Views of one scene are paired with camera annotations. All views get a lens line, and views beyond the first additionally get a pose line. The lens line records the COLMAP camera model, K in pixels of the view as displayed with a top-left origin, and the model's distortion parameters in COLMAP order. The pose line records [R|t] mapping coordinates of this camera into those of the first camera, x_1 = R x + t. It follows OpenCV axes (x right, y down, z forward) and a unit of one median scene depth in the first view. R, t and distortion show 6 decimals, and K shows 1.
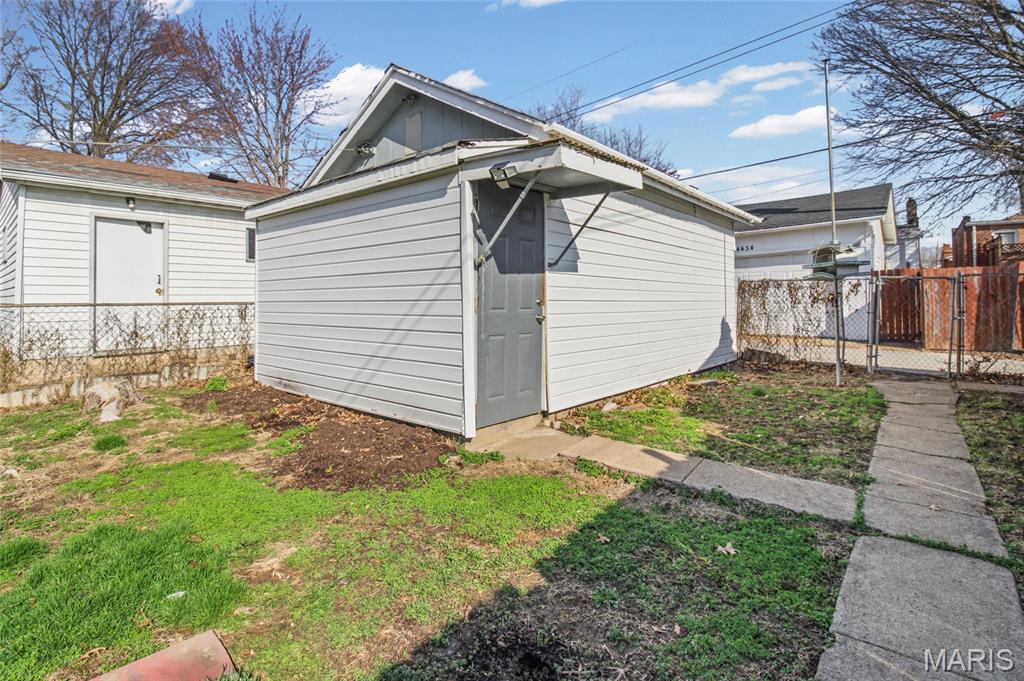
lens RADIAL K [[491.4, 0, 513.9], [0, 491.4, 291.9], [0, 0, 1]] dist [-0.001389, -0.012012]
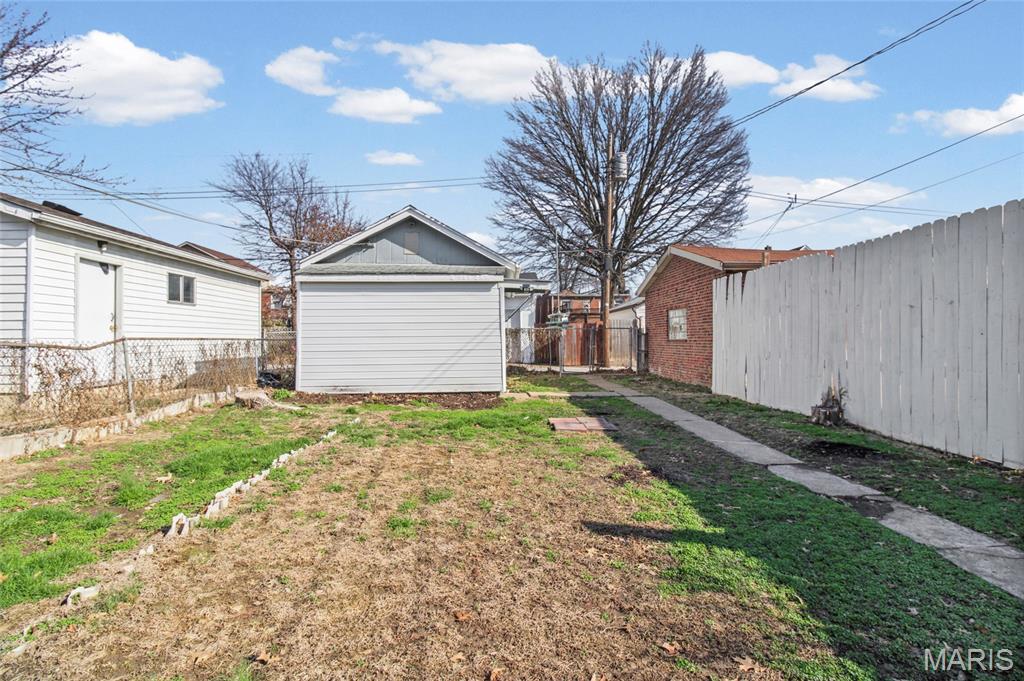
lens RADIAL K [[478.8, 0, 519.3], [0, 478.8, 332.3], [0, 0, 1]] dist [-0.012065, -0.000958]
pose [[0.736651, 0.013806, 0.676133, -0.768588], [-0.009505, 0.999904, -0.010062, 0.009710], [-0.676207, 0.000985, 0.736711, -0.378687]]
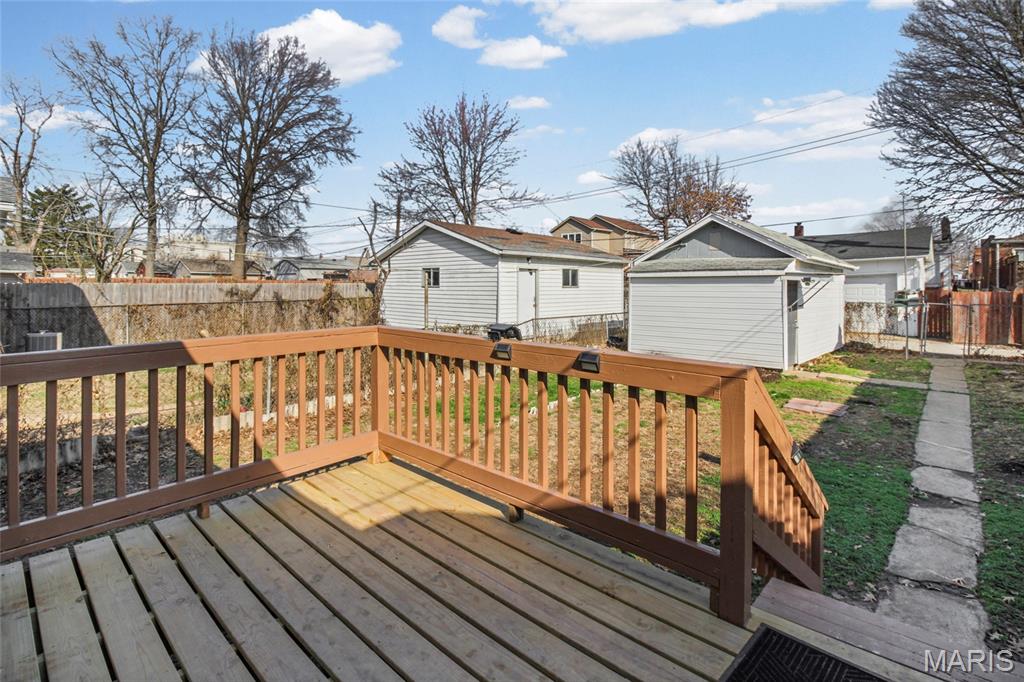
lens RADIAL K [[486.1, 0, 518.9], [0, 486.1, 287.6], [0, 0, 1]] dist [-0.003917, -0.009864]
pose [[0.999168, 0.011347, -0.039174, -0.709456], [-0.010819, 0.999848, 0.013666, -0.094762], [0.039323, -0.013231, 0.999139, -0.863235]]
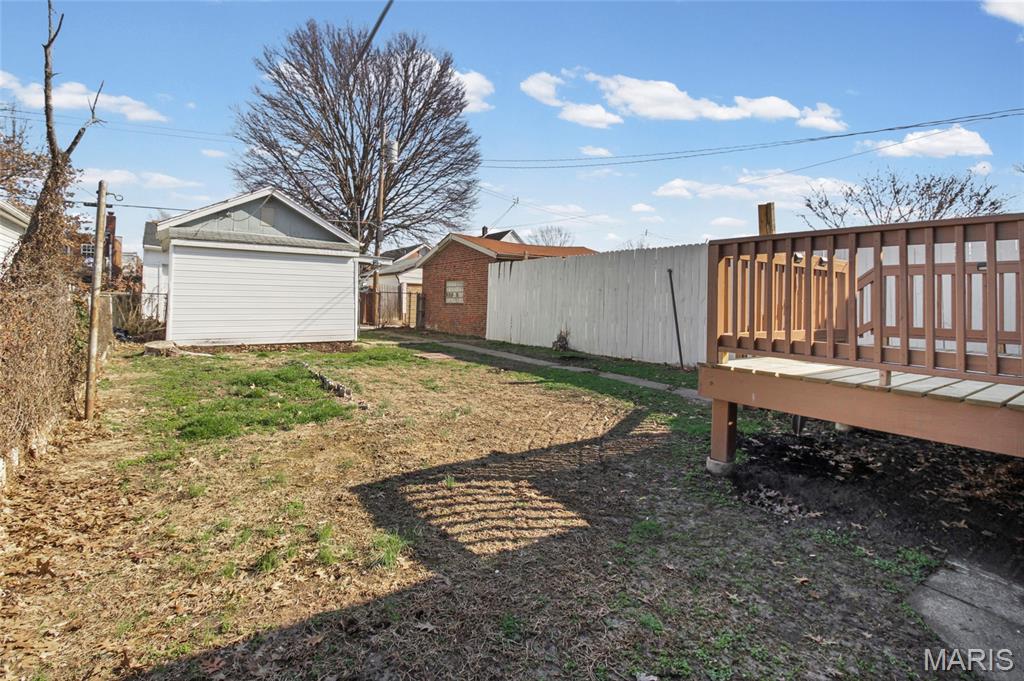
lens RADIAL K [[481.8, 0, 512.9], [0, 481.8, 304.3], [0, 0, 1]] dist [-0.000241, -0.010661]
pose [[0.251877, 0.009547, 0.967712, -1.354278], [-0.029817, 0.999553, -0.002100, 0.014776], [-0.967300, -0.028326, 0.252049, -0.369292]]
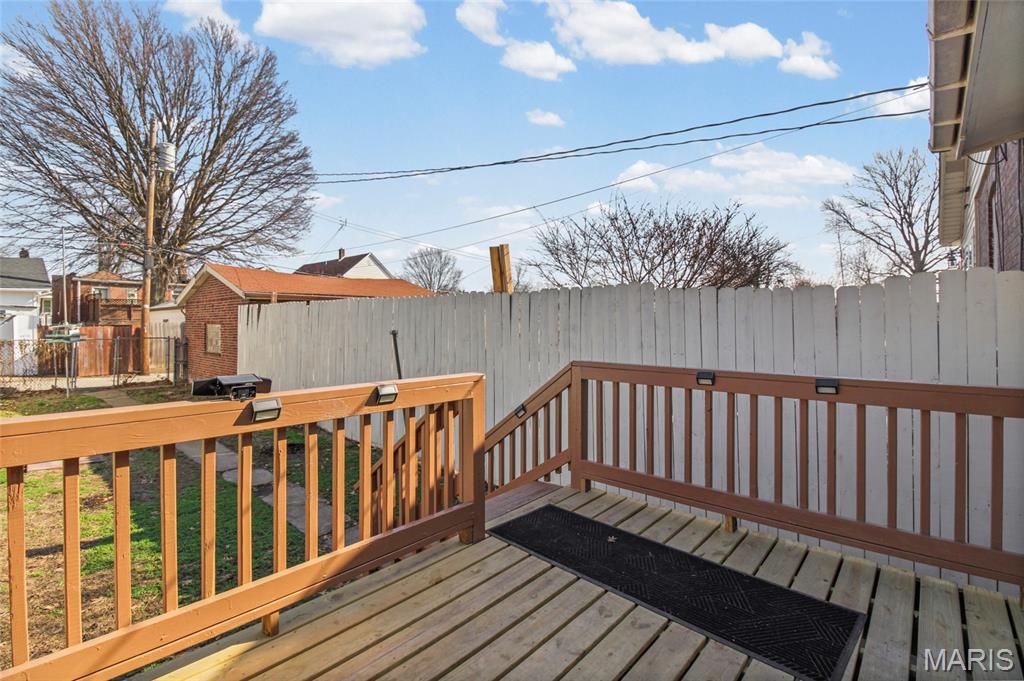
lens RADIAL K [[474.6, 0, 515.5], [0, 474.6, 324.9], [0, 0, 1]] dist [0.001227, -0.012248]
pose [[0.023860, 0.007284, 0.999689, -0.955398], [-0.014324, 0.999873, -0.006943, -0.089933], [-0.999613, -0.014153, 0.023962, -0.670552]]
